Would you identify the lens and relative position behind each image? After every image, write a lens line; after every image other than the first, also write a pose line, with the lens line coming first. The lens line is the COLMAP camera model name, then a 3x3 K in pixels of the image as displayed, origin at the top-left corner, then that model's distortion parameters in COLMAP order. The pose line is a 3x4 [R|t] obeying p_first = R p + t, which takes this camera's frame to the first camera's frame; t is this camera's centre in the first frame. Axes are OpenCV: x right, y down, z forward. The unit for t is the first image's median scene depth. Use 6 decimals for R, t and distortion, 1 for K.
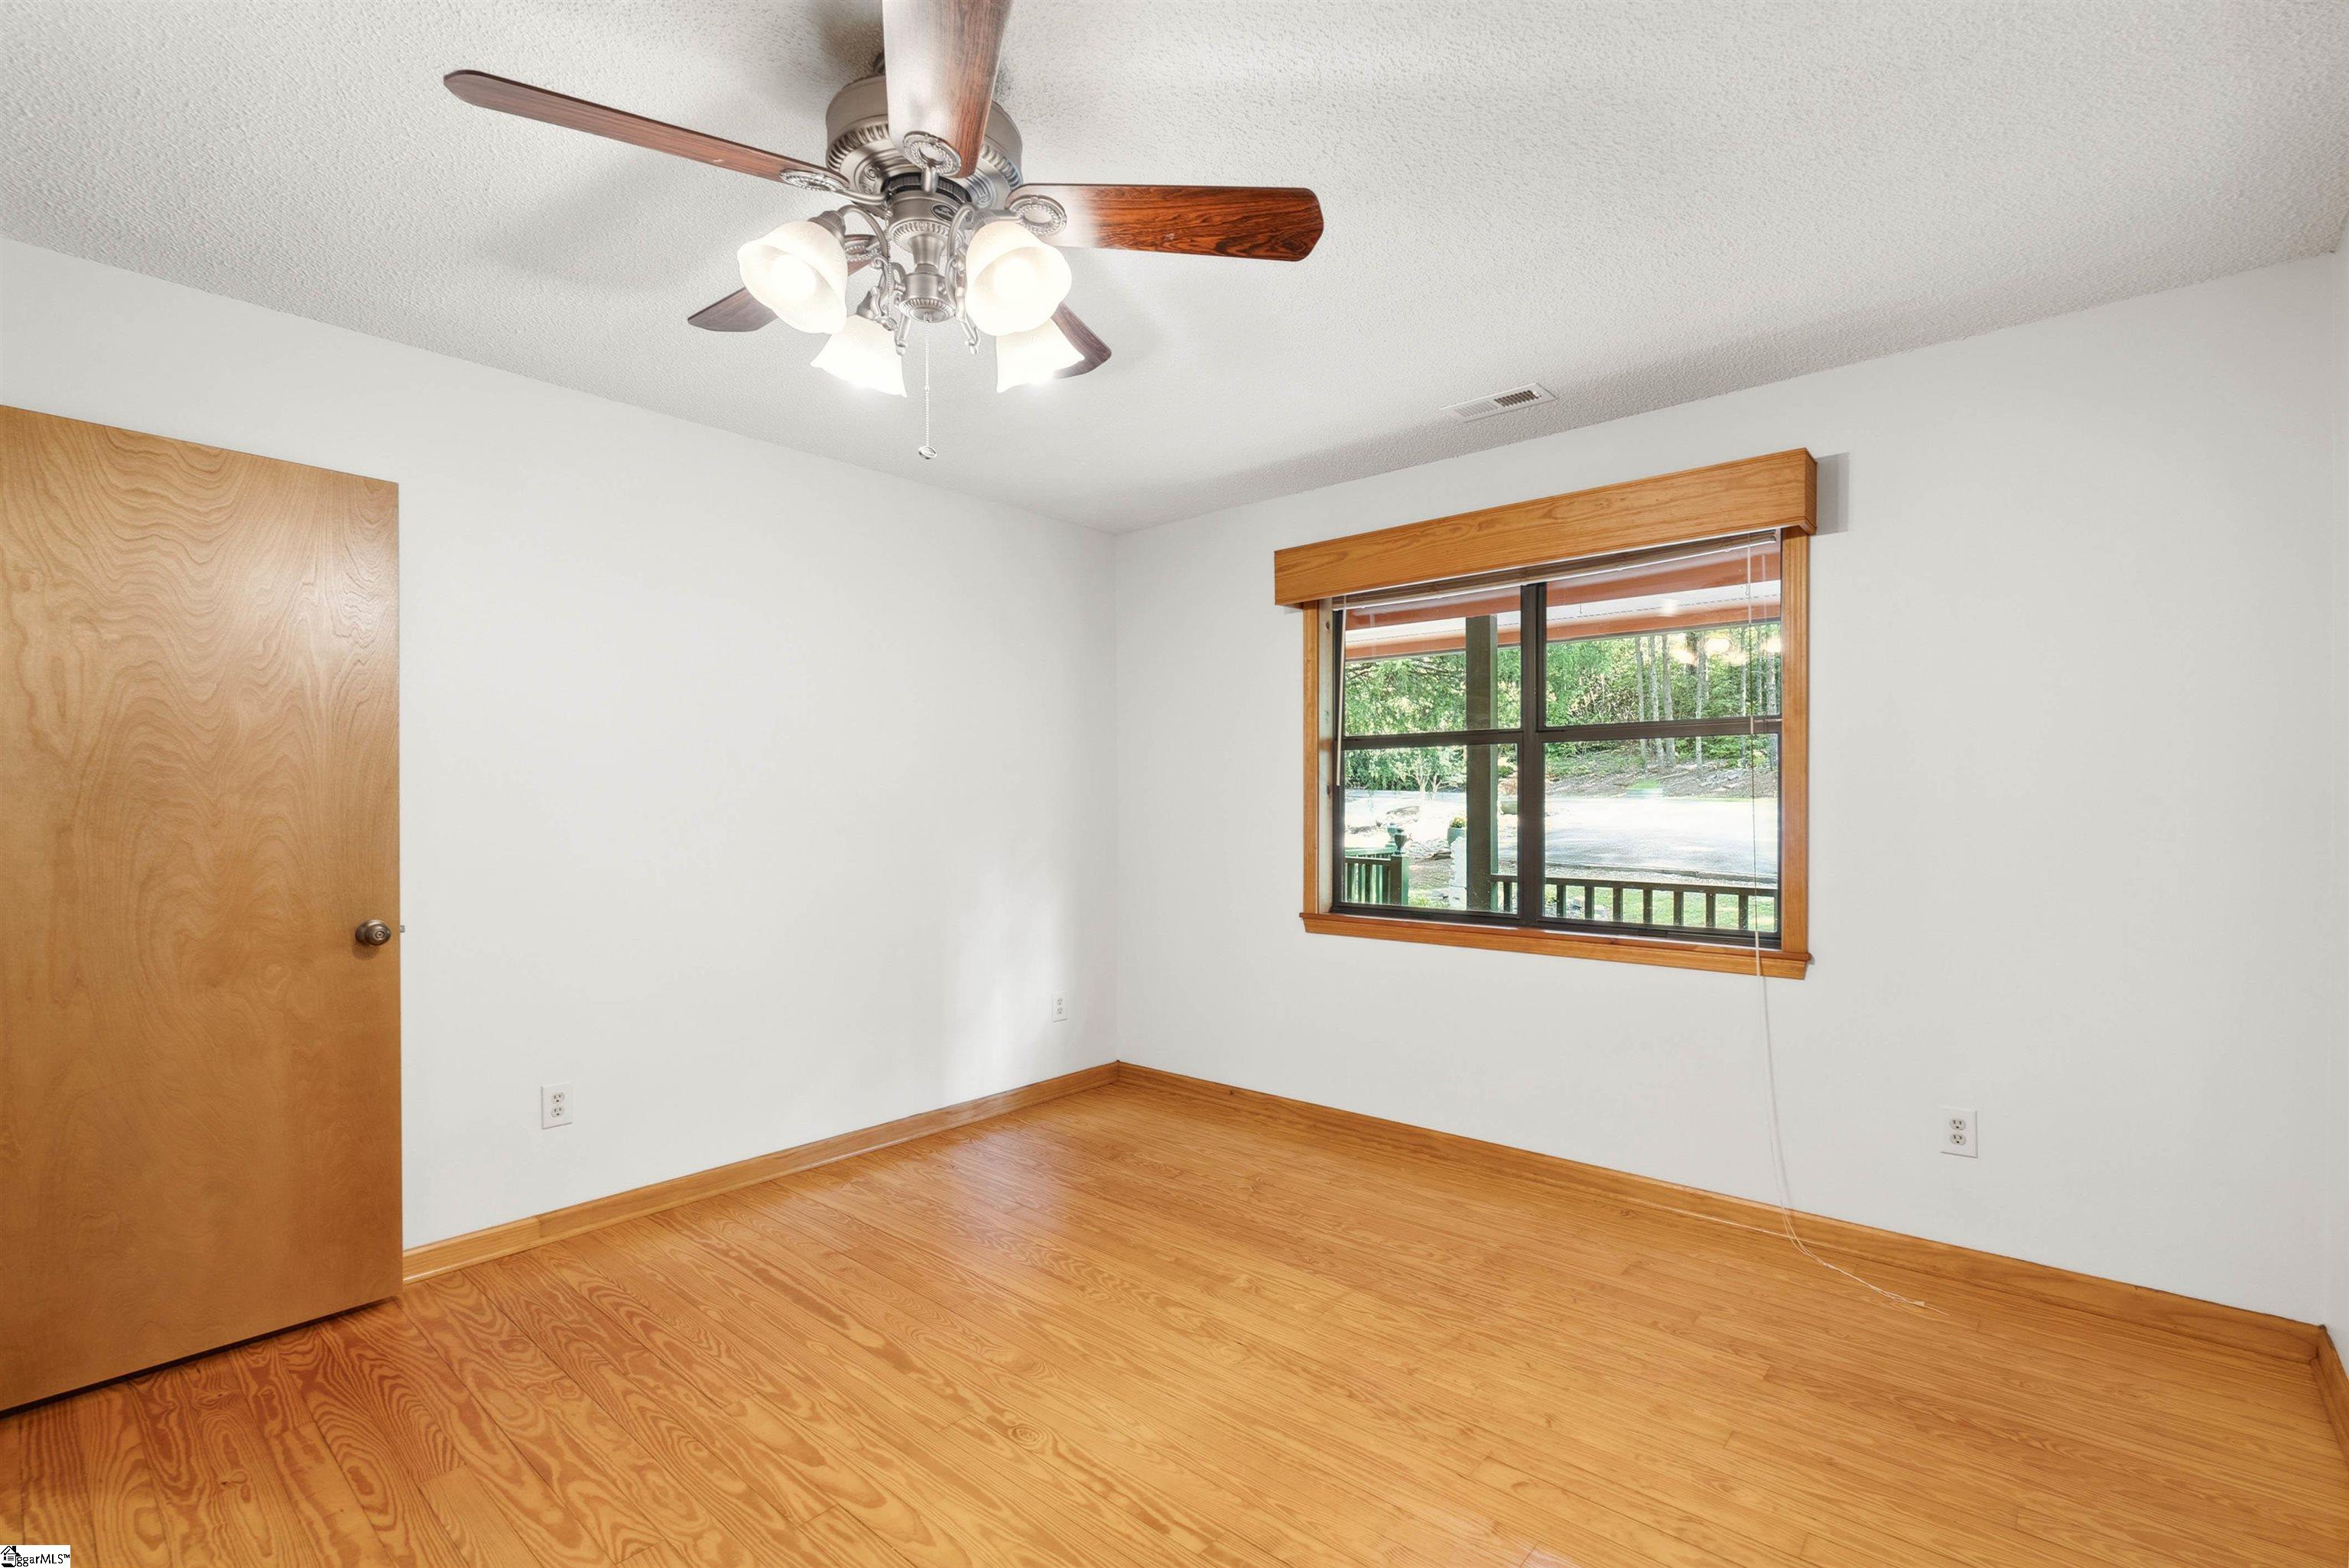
lens RADIAL K [[1044.9, 0, 1189.0], [0, 1044.9, 805.7], [0, 0, 1]] dist [-0.007715, 0.000145]
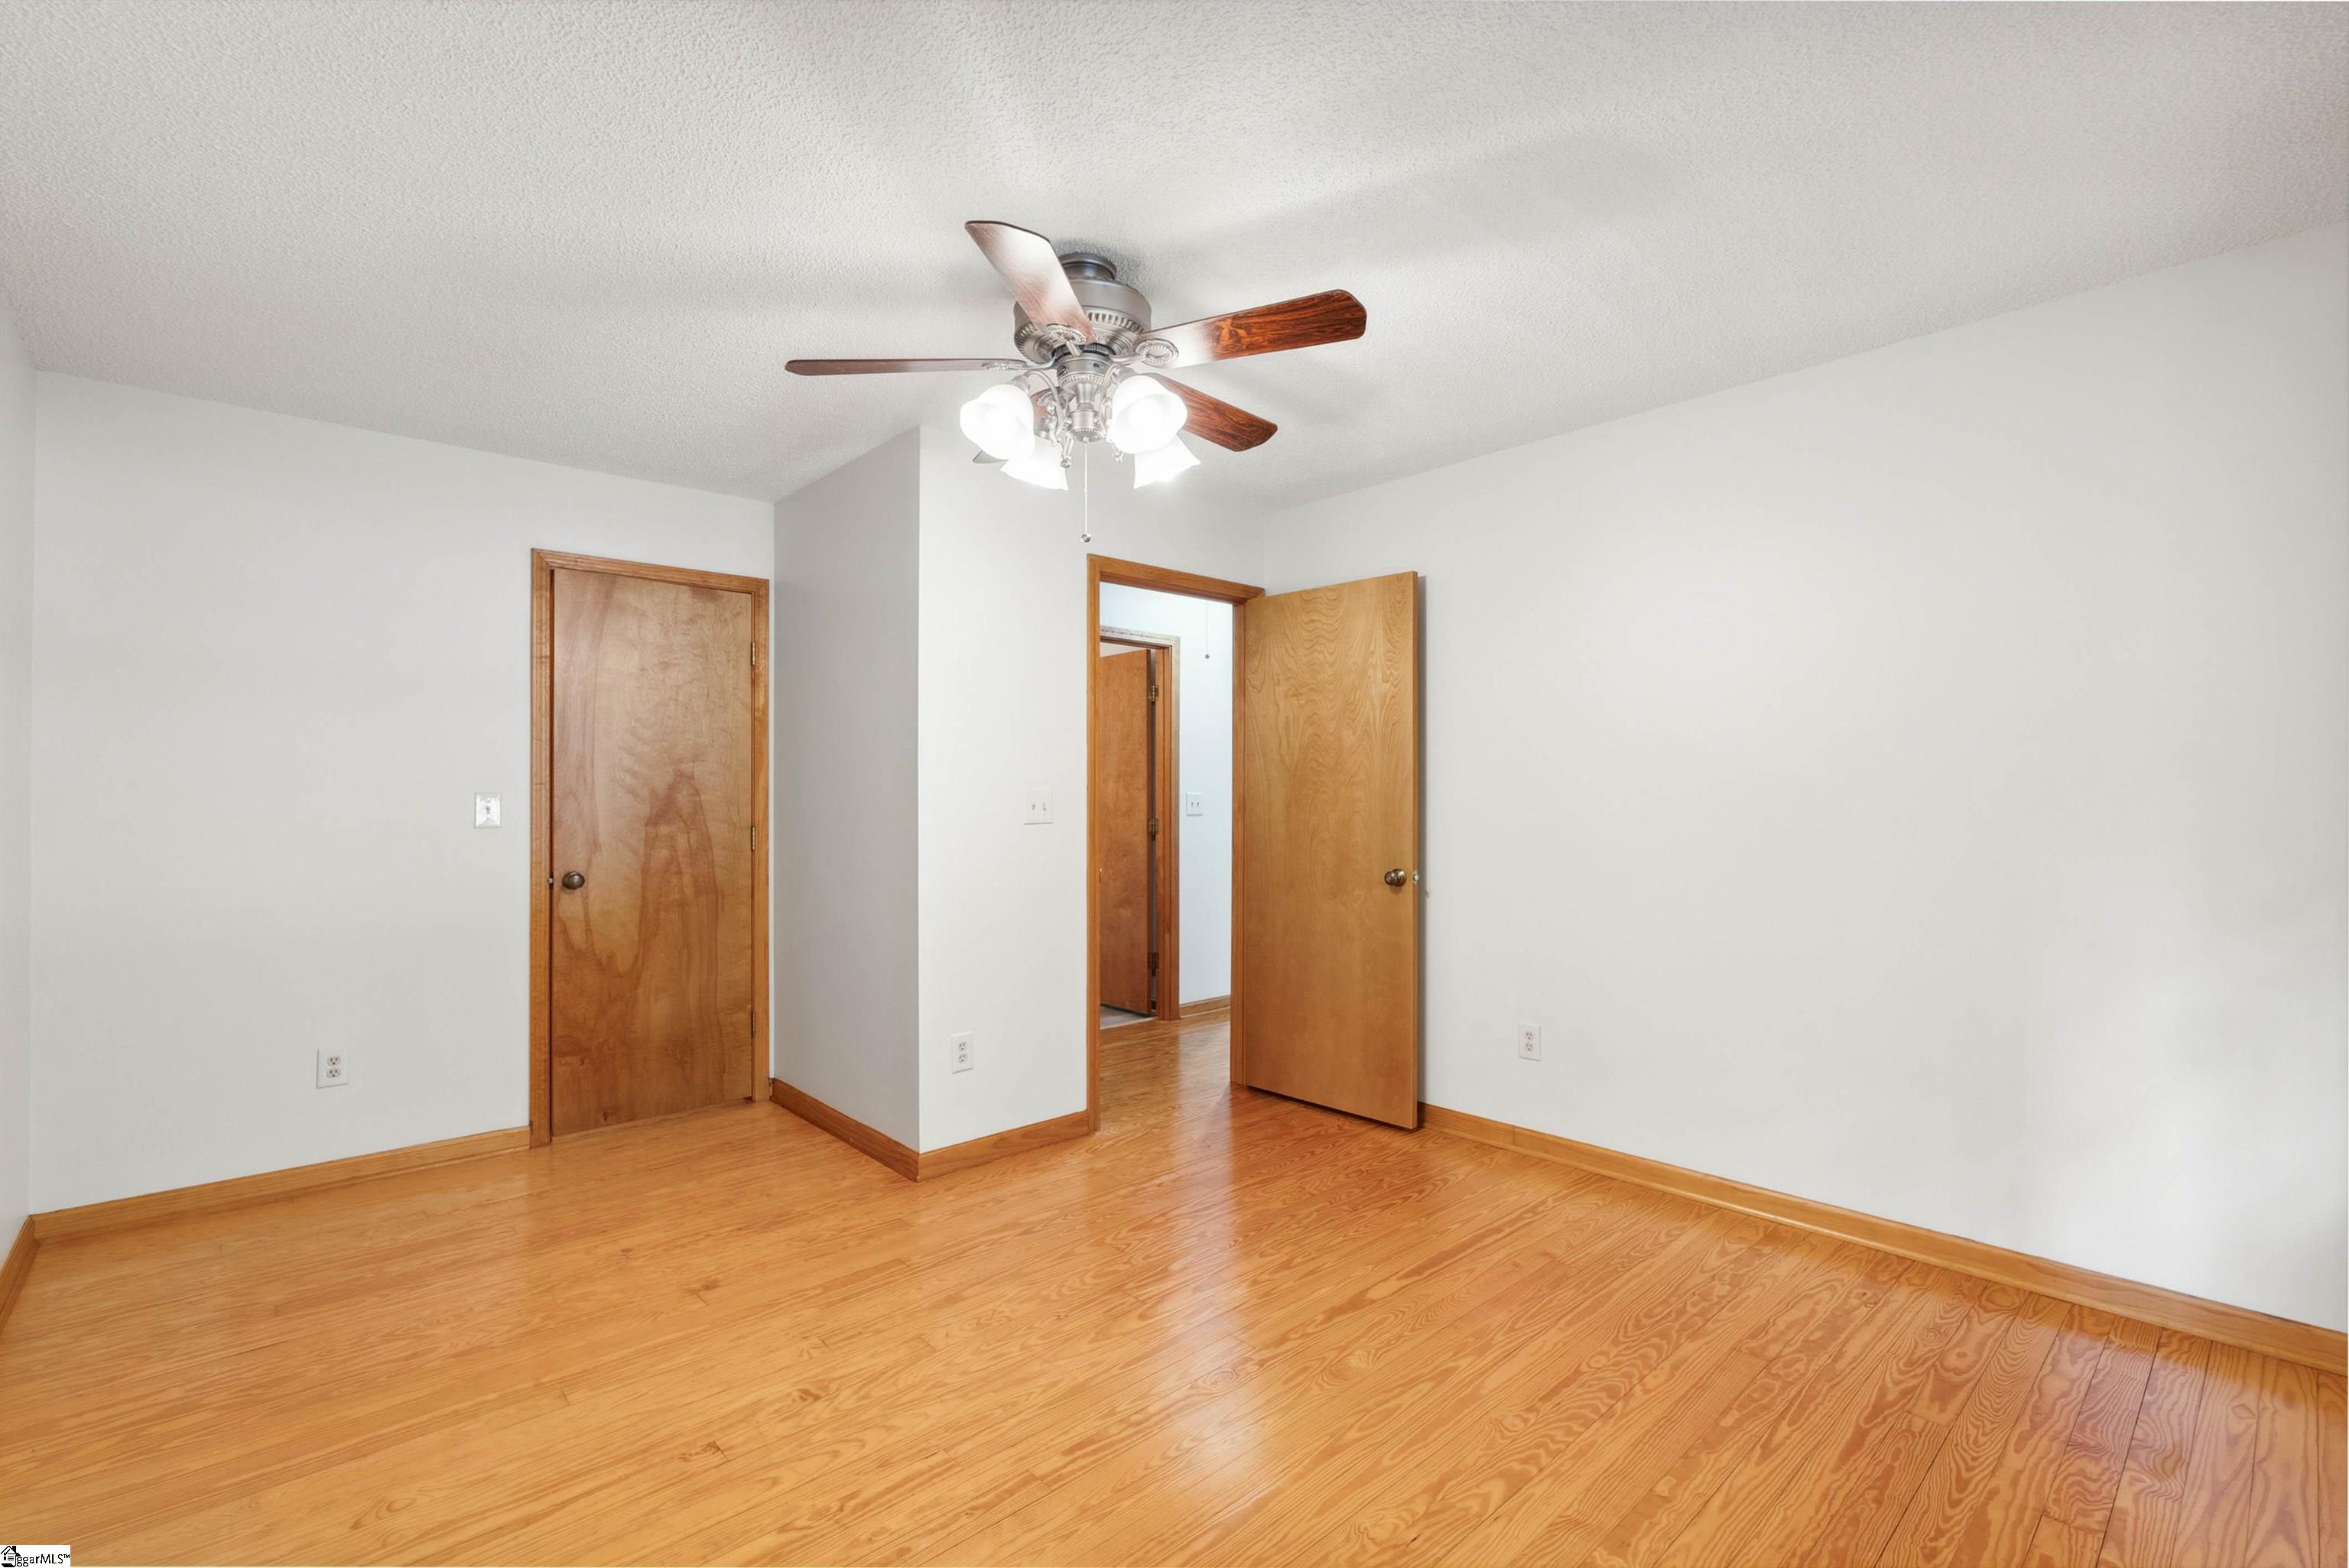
lens RADIAL K [[1044.9, 0, 1189.4], [0, 1044.9, 777.6], [0, 0, 1]] dist [-0.007715, 0.000145]
pose [[-0.115723, -0.013665, -0.993188, 0.784010], [0.004393, 0.999889, -0.014269, -0.000758], [0.993272, -0.006015, -0.115650, 0.929130]]
